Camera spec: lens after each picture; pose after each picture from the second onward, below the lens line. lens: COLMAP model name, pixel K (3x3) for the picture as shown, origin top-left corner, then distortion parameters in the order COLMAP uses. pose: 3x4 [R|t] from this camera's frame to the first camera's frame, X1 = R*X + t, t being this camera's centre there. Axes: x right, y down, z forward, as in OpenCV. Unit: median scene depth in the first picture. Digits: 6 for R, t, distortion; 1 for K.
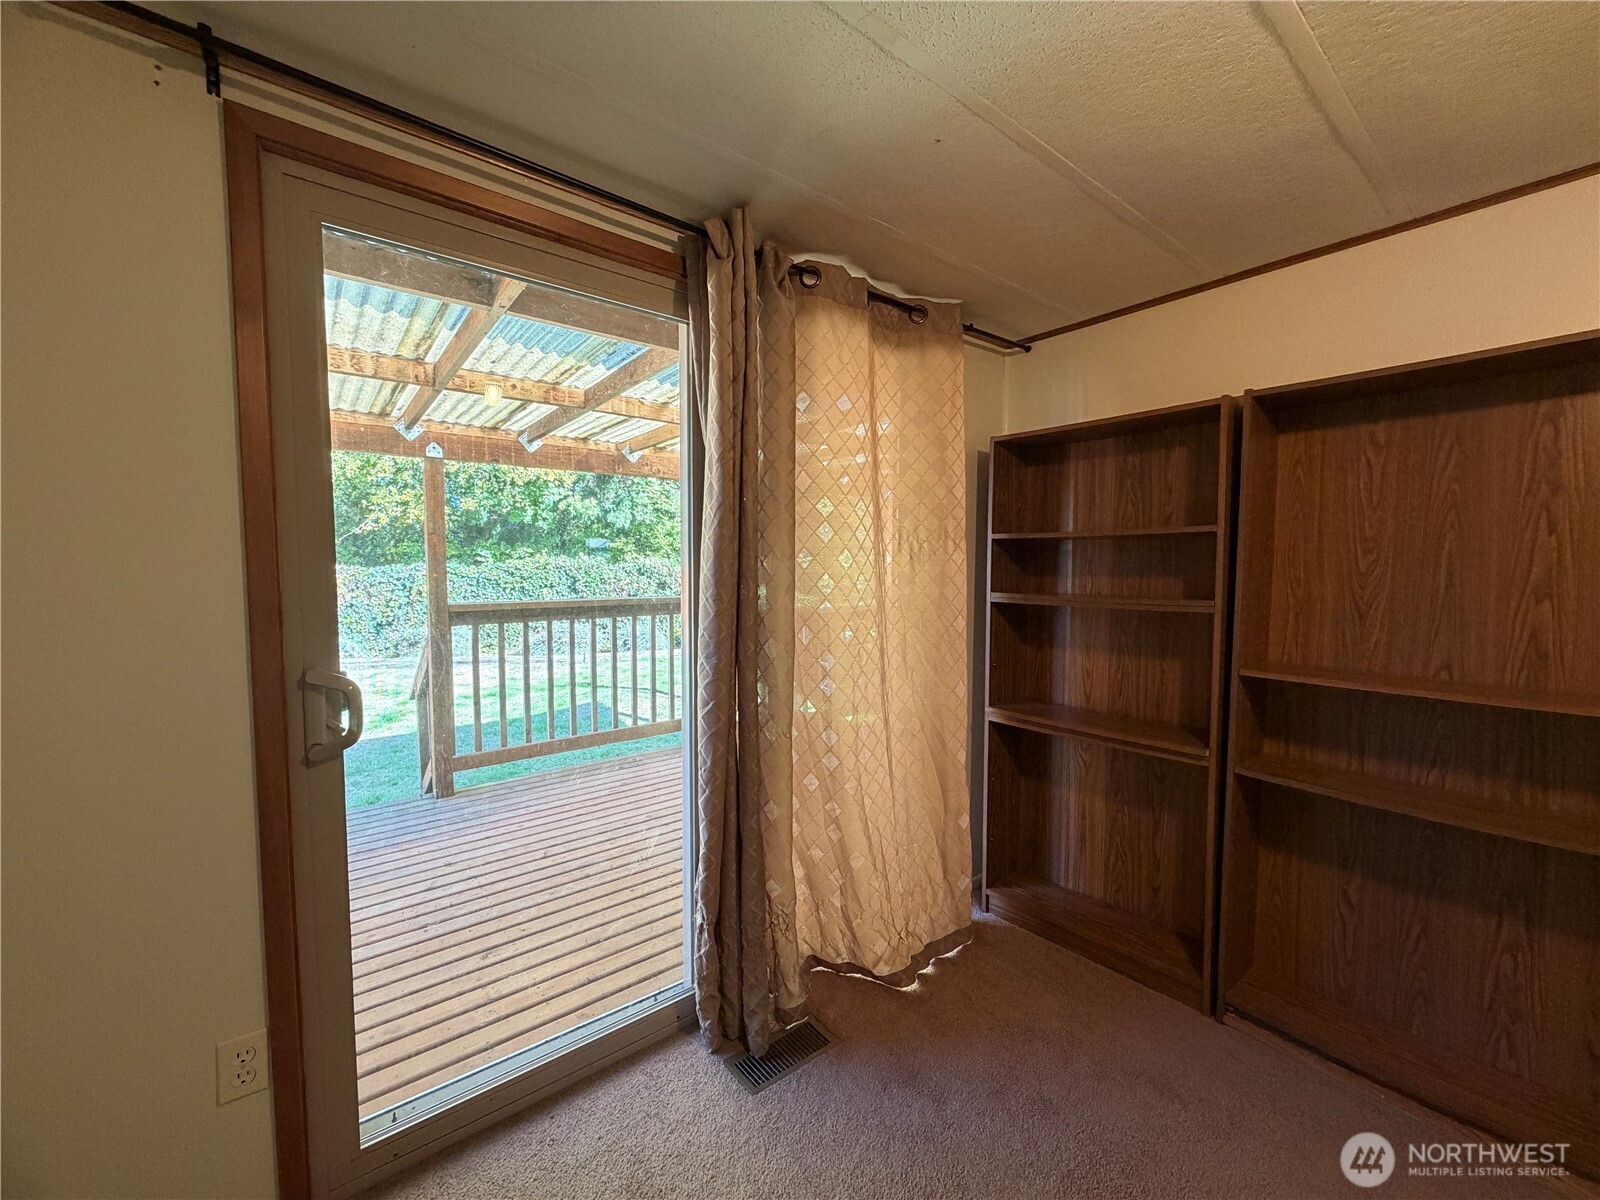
lens RADIAL K [[635.7, 0, 797.3], [0, 635.7, 598.8], [0, 0, 1]] dist [0.000210, 0.000687]
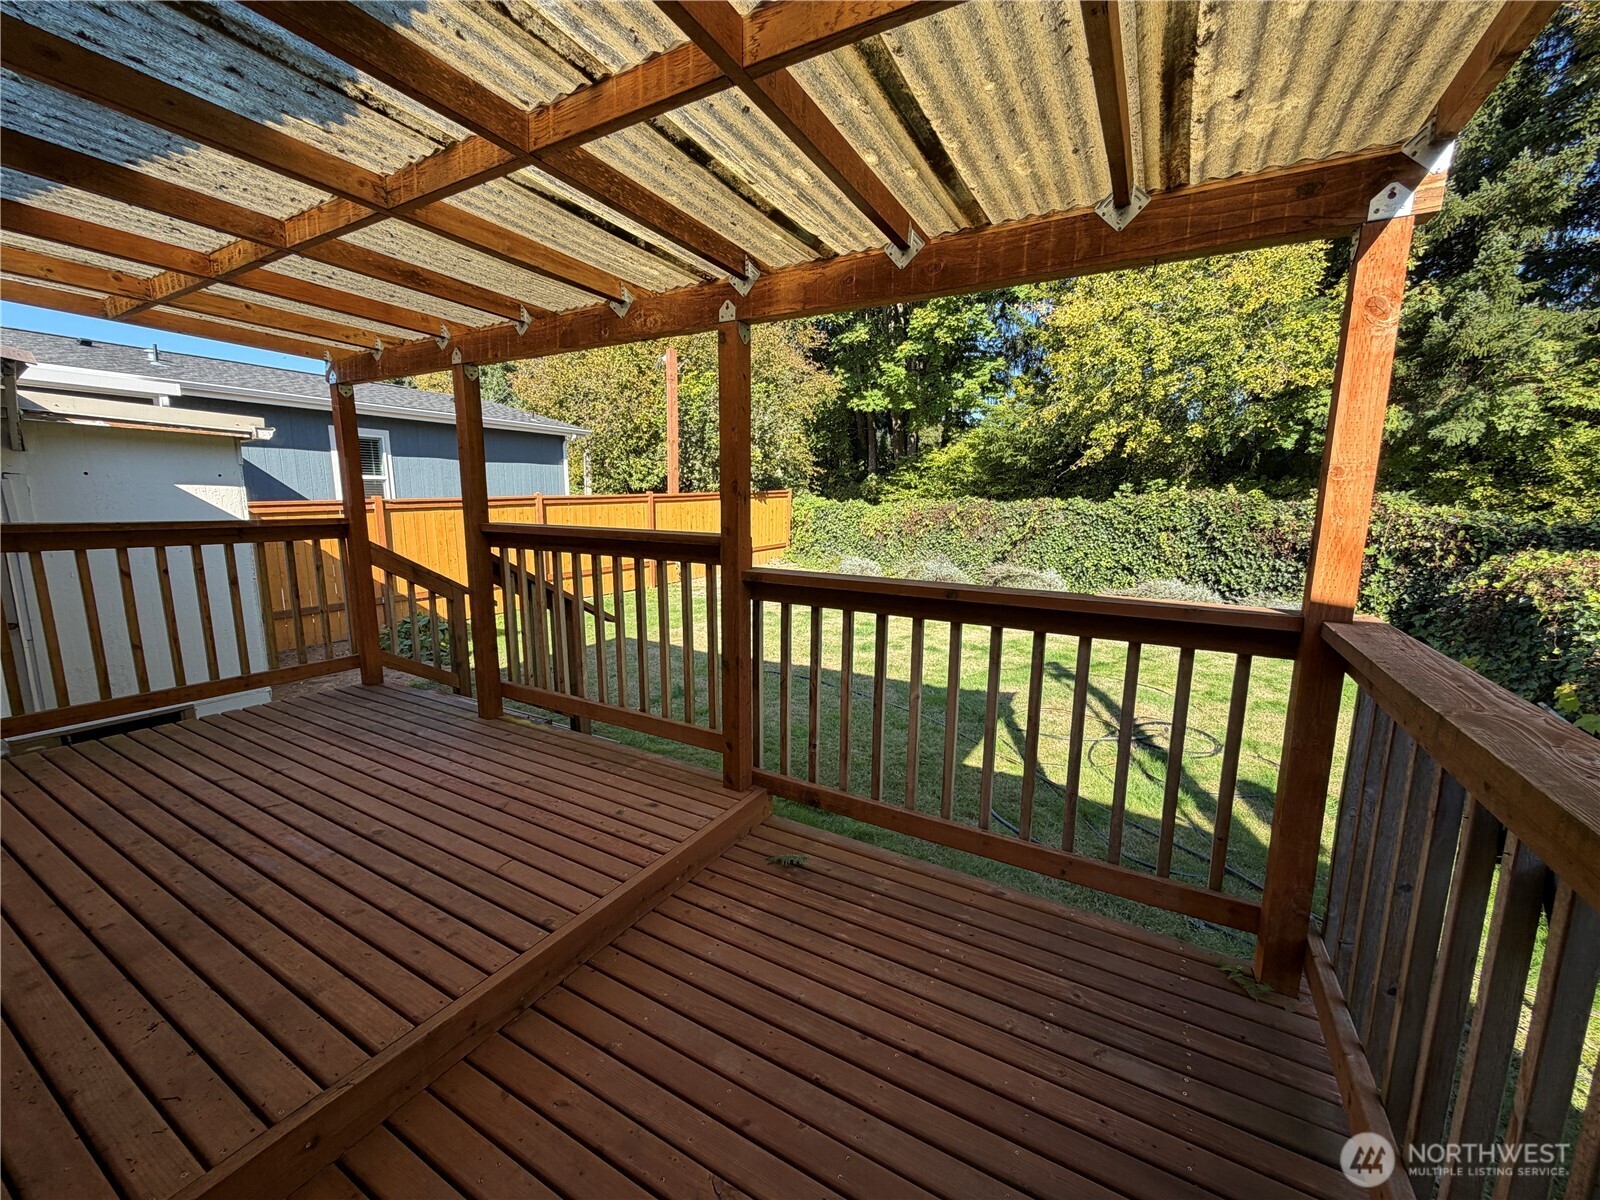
lens RADIAL K [[635.7, 0, 796.4], [0, 635.7, 603.5], [0, 0, 1]] dist [0.000210, 0.000687]
pose [[0.370088, 0.154137, -0.916121, 0.154204], [-0.064080, 0.988026, 0.140348, -0.011045], [0.926784, 0.006764, 0.375534, 0.324676]]
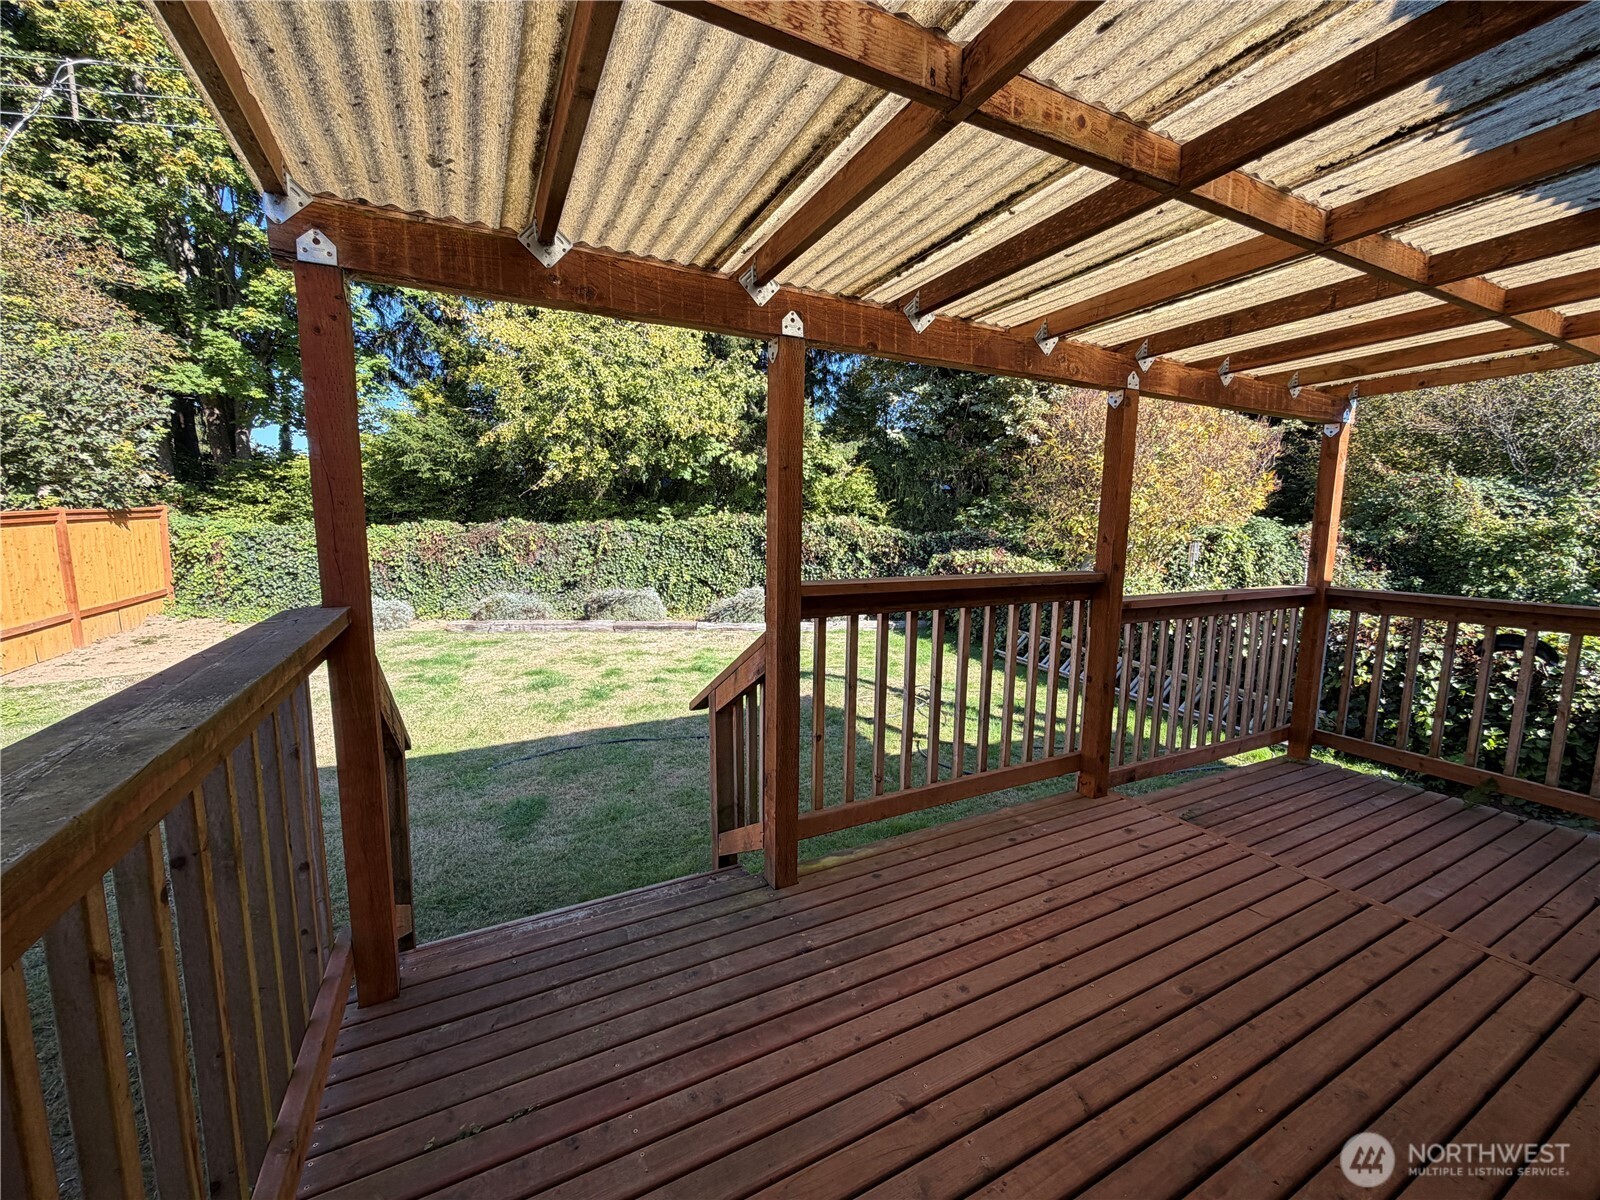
lens RADIAL K [[635.7, 0, 797.4], [0, 635.7, 601.1], [0, 0, 1]] dist [0.000210, 0.000687]
pose [[0.981519, 0.031178, -0.188808, -0.129648], [-0.018582, 0.997504, 0.068116, -0.005474], [0.190460, -0.063349, 0.979649, 0.118484]]
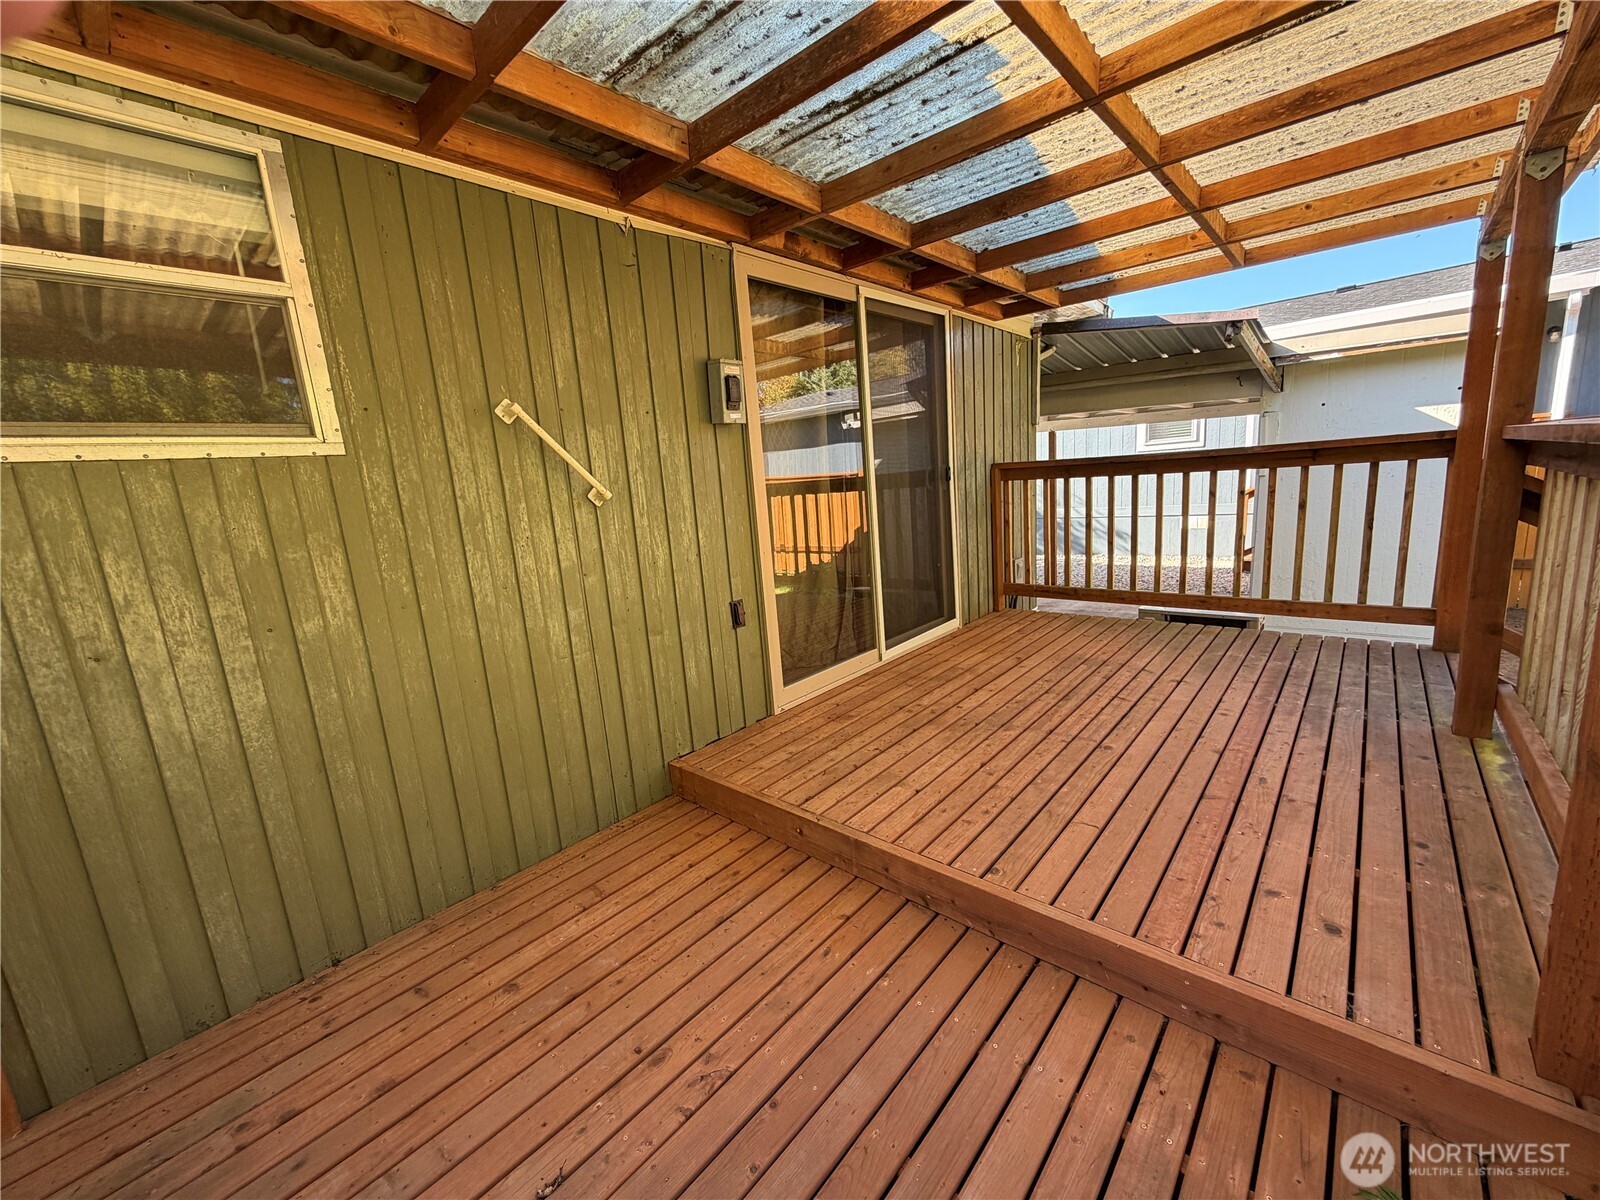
lens RADIAL K [[635.7, 0, 796.5], [0, 635.7, 602.7], [0, 0, 1]] dist [0.000210, 0.000687]
pose [[-0.982702, 0.103638, -0.153477, 0.060634], [0.063535, 0.967119, 0.246260, -0.006157], [0.173952, 0.232249, -0.956975, 0.445484]]
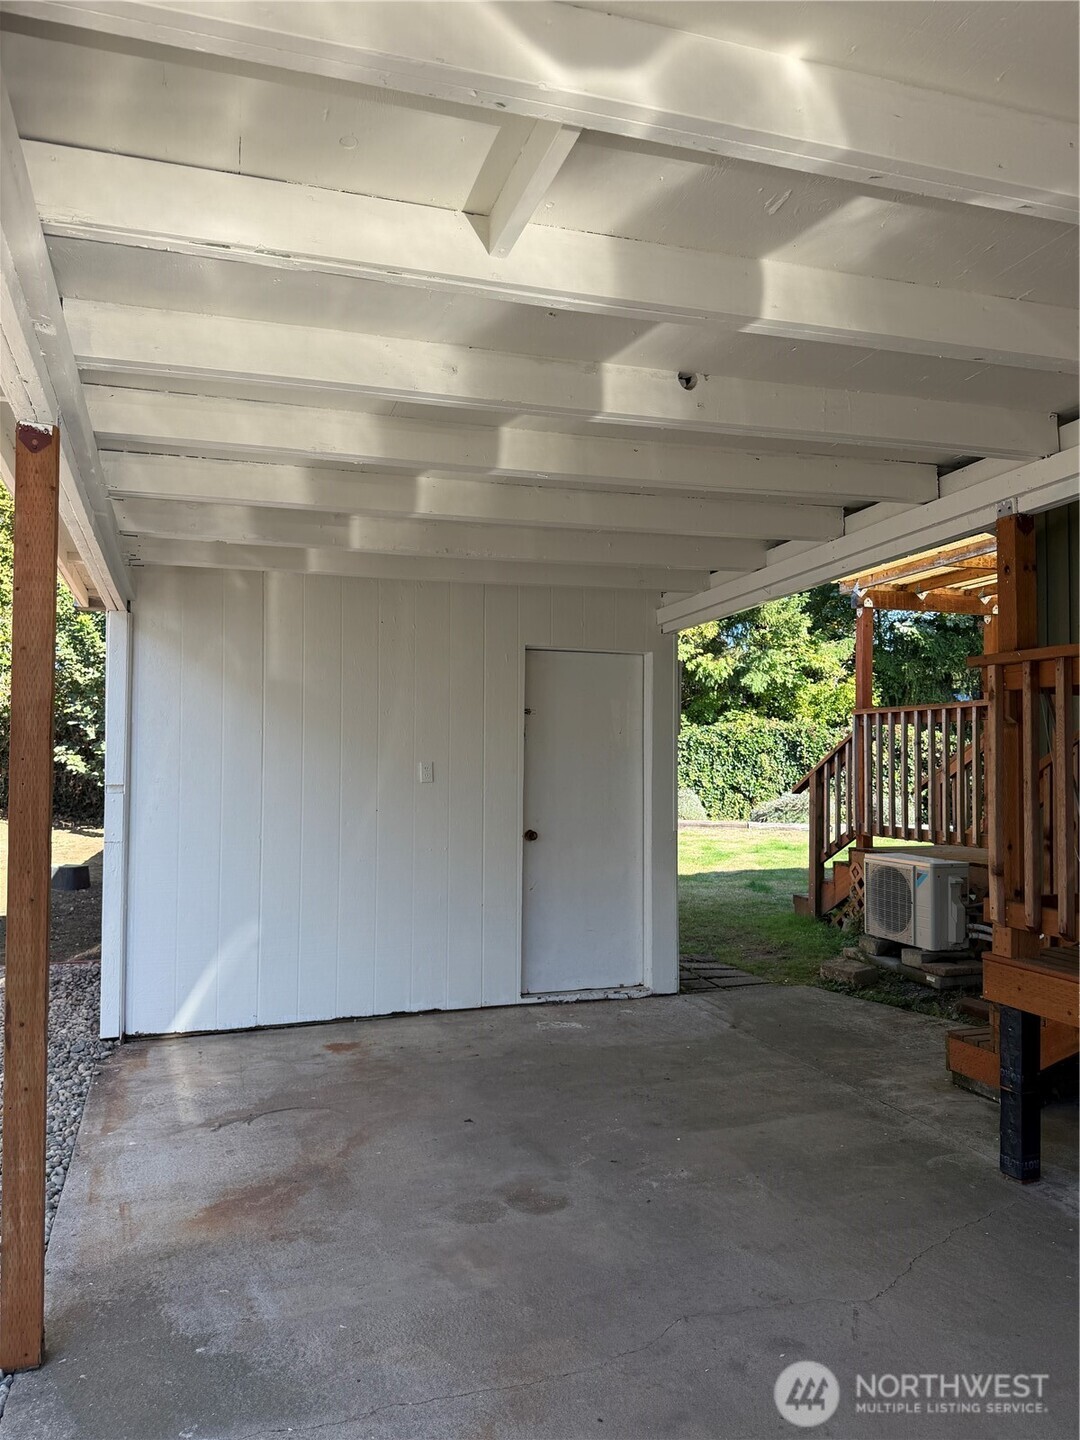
lens RADIAL K [[1033.2, 0, 531.9], [0, 1033.2, 726.8], [0, 0, 1]] dist [0.044292, 0.000494]
pose [[0.941712, -0.009578, -0.336284, -0.223900], [-0.021533, 0.995829, -0.088661, 0.084780], [0.335731, 0.090734, 0.937578, -0.483151]]
